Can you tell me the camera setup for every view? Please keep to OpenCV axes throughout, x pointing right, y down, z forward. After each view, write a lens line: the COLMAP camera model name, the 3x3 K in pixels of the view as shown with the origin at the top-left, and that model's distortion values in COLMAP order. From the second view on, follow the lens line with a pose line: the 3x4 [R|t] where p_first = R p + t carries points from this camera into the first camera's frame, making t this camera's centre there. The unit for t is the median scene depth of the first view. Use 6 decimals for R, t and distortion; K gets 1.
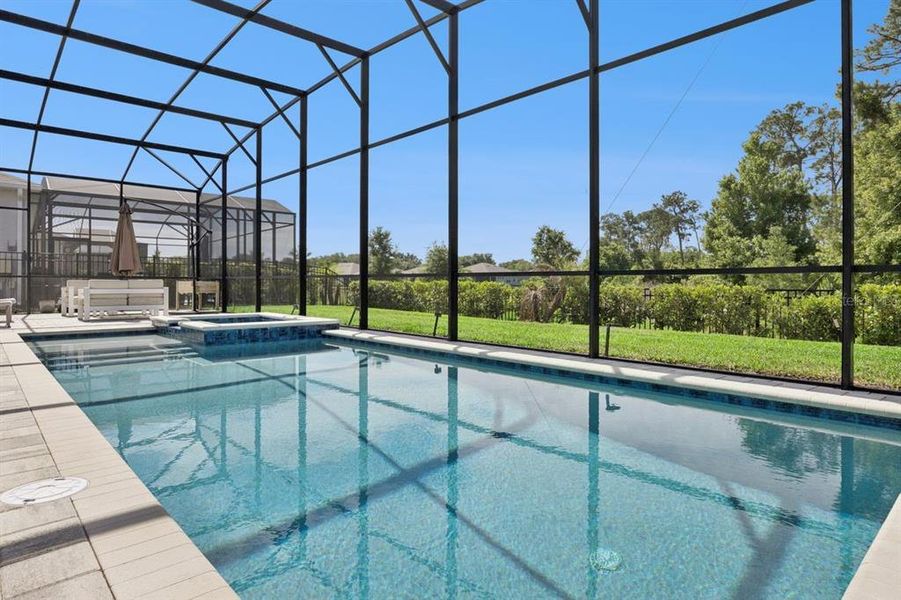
lens RADIAL K [[524.2, 0, 445.8], [0, 524.2, 285.9], [0, 0, 1]] dist [-0.001403, 0.000117]
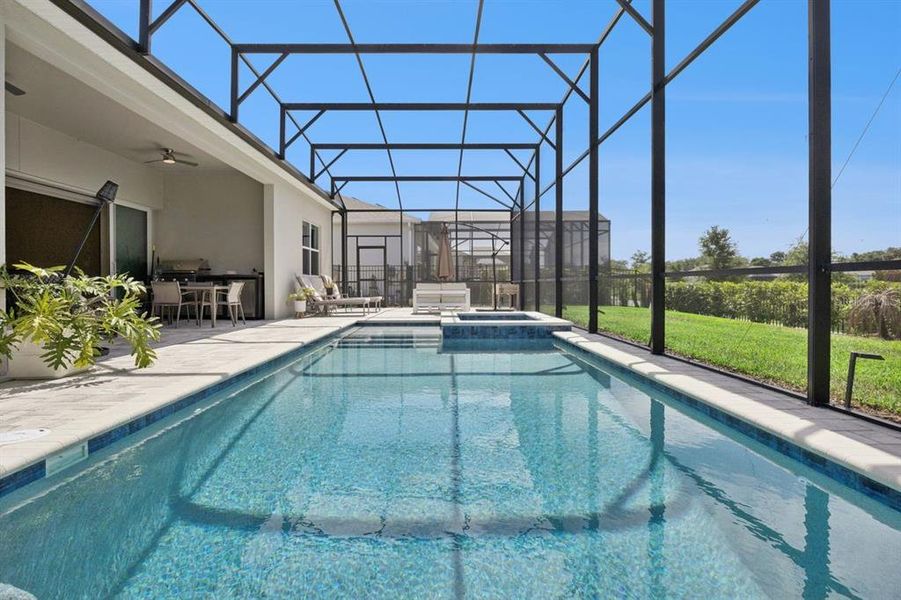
lens RADIAL K [[450.7, 0, 447.3], [0, 450.7, 289.4], [0, 0, 1]] dist [0.002073, 0.000558]
pose [[0.748678, 0.001272, -0.662933, 0.145417], [0.001814, 0.999990, 0.003968, -0.001186], [0.662932, -0.004174, 0.748668, 0.148974]]
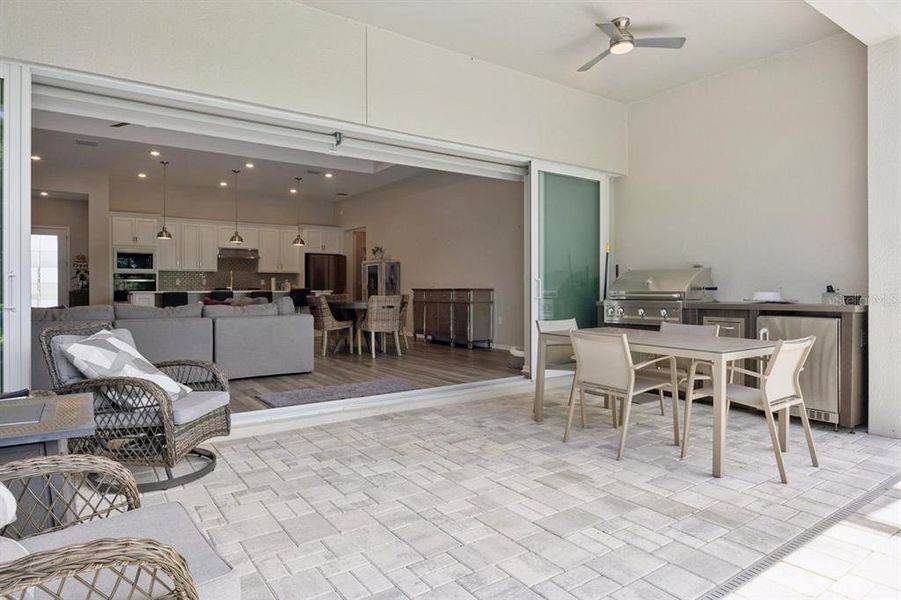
lens RADIAL K [[524.2, 0, 445.8], [0, 524.2, 285.9], [0, 0, 1]] dist [-0.001403, 0.000117]
pose [[-0.124921, -0.006801, -0.992143, -0.317974], [-0.003687, 0.999973, -0.006390, -0.036793], [0.992160, 0.002860, -0.124943, 0.331210]]
